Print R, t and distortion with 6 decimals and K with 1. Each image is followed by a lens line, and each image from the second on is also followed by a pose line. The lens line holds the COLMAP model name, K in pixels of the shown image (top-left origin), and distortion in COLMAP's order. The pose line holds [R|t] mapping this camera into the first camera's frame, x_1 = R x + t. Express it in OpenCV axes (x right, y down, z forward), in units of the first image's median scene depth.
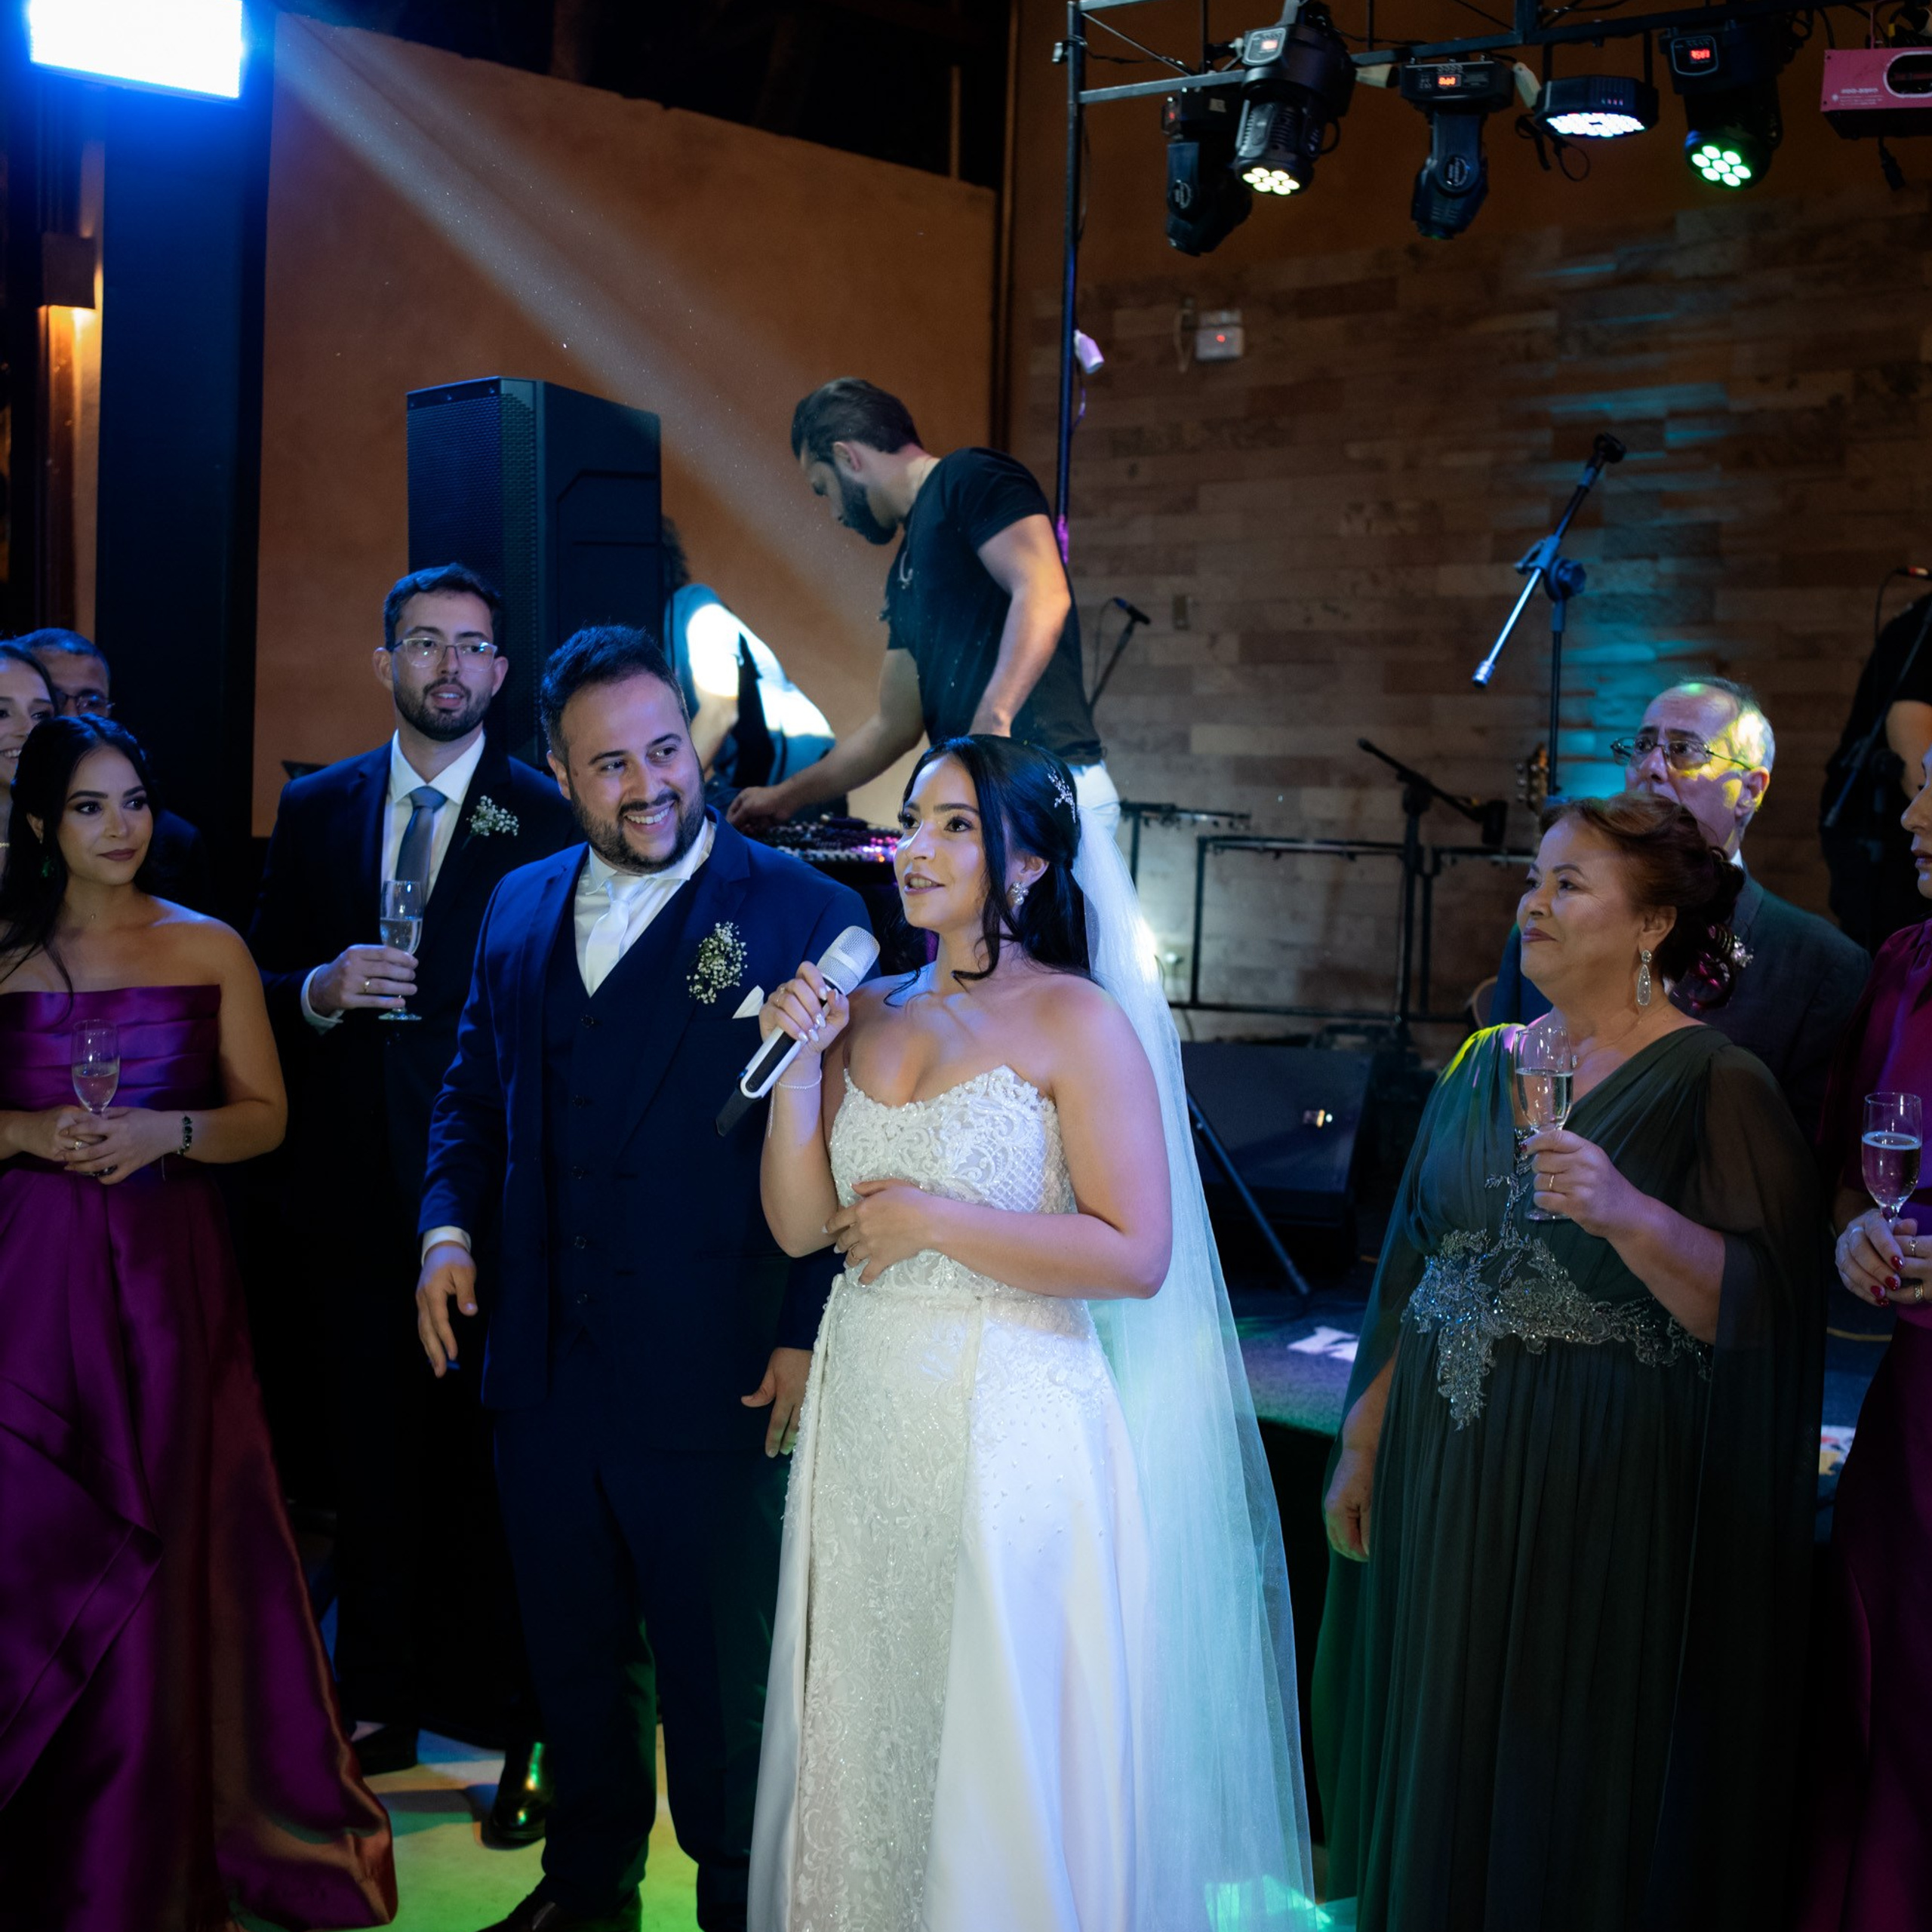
lens RADIAL K [[2893.9, 0, 966.0], [0, 2893.9, 966.0], [0, 0, 1]] dist [-0.022156, -0.042497]
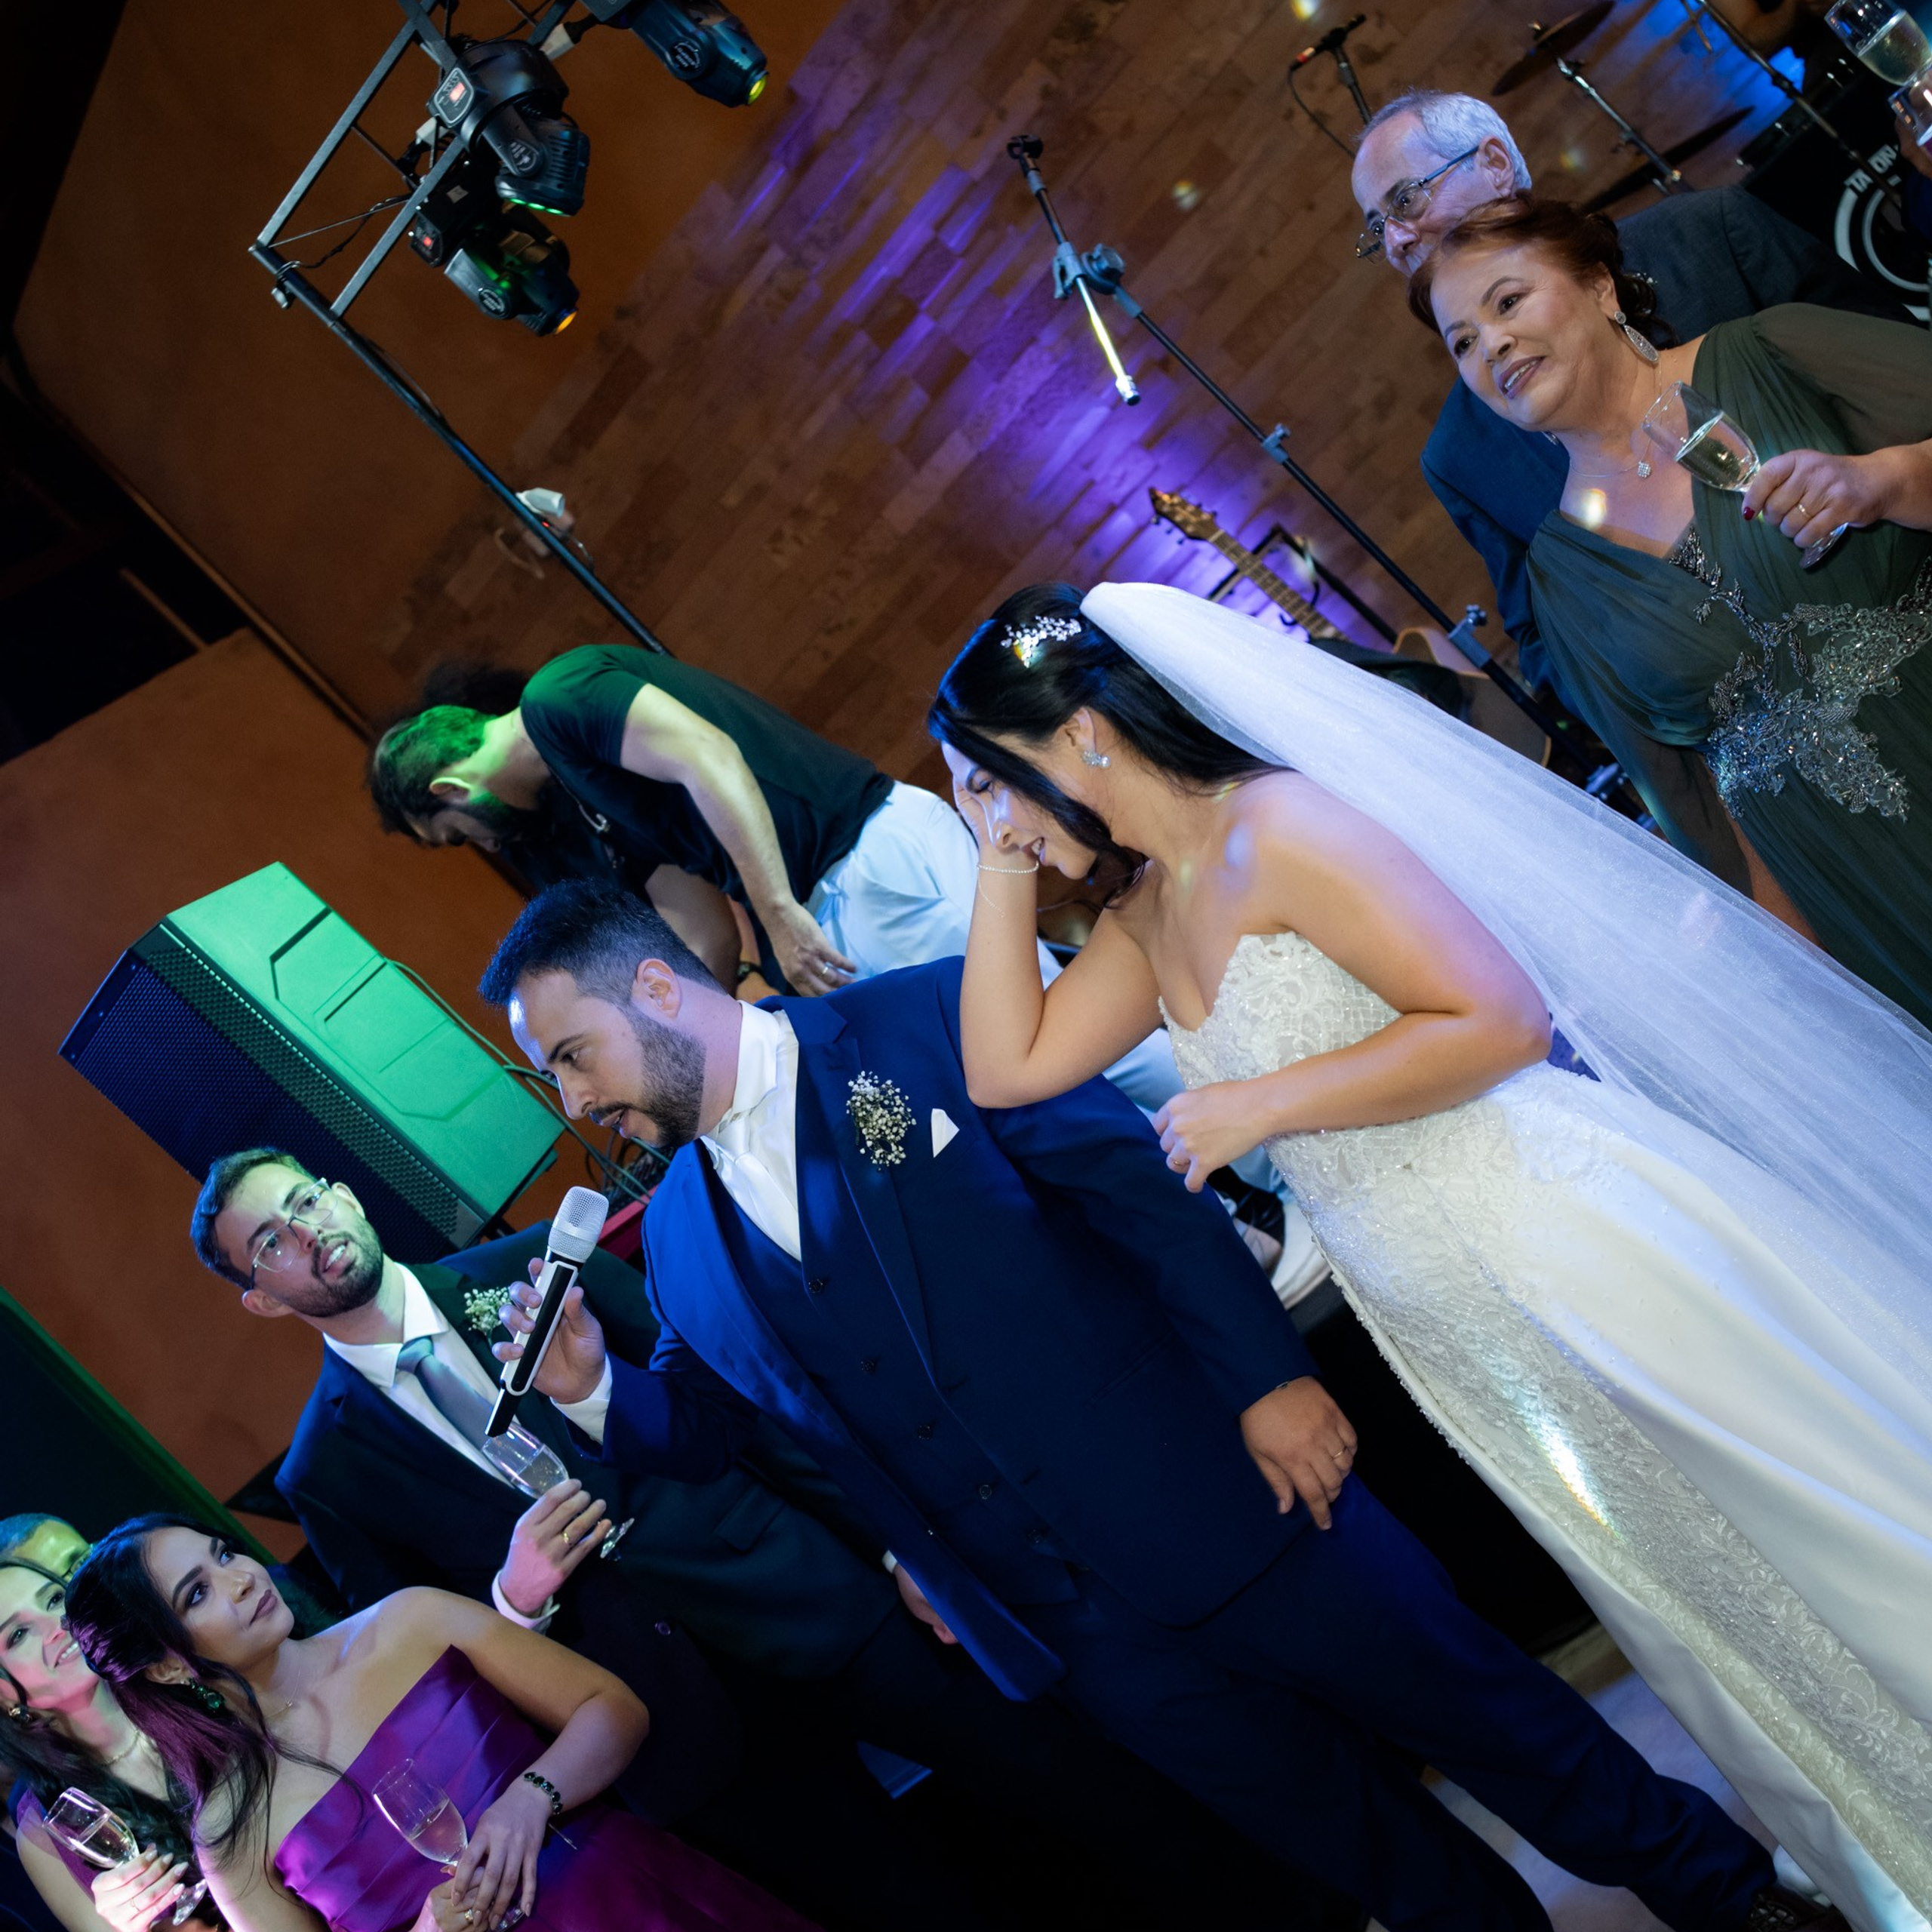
lens RADIAL K [[2893.9, 0, 966.0], [0, 2893.9, 966.0], [0, 0, 1]] dist [-0.022156, -0.042497]
pose [[0.672462, -0.728761, 0.129238, -0.099695], [0.736200, 0.676588, -0.015439, -0.001561], [-0.076189, 0.105527, 0.991493, 0.112272]]
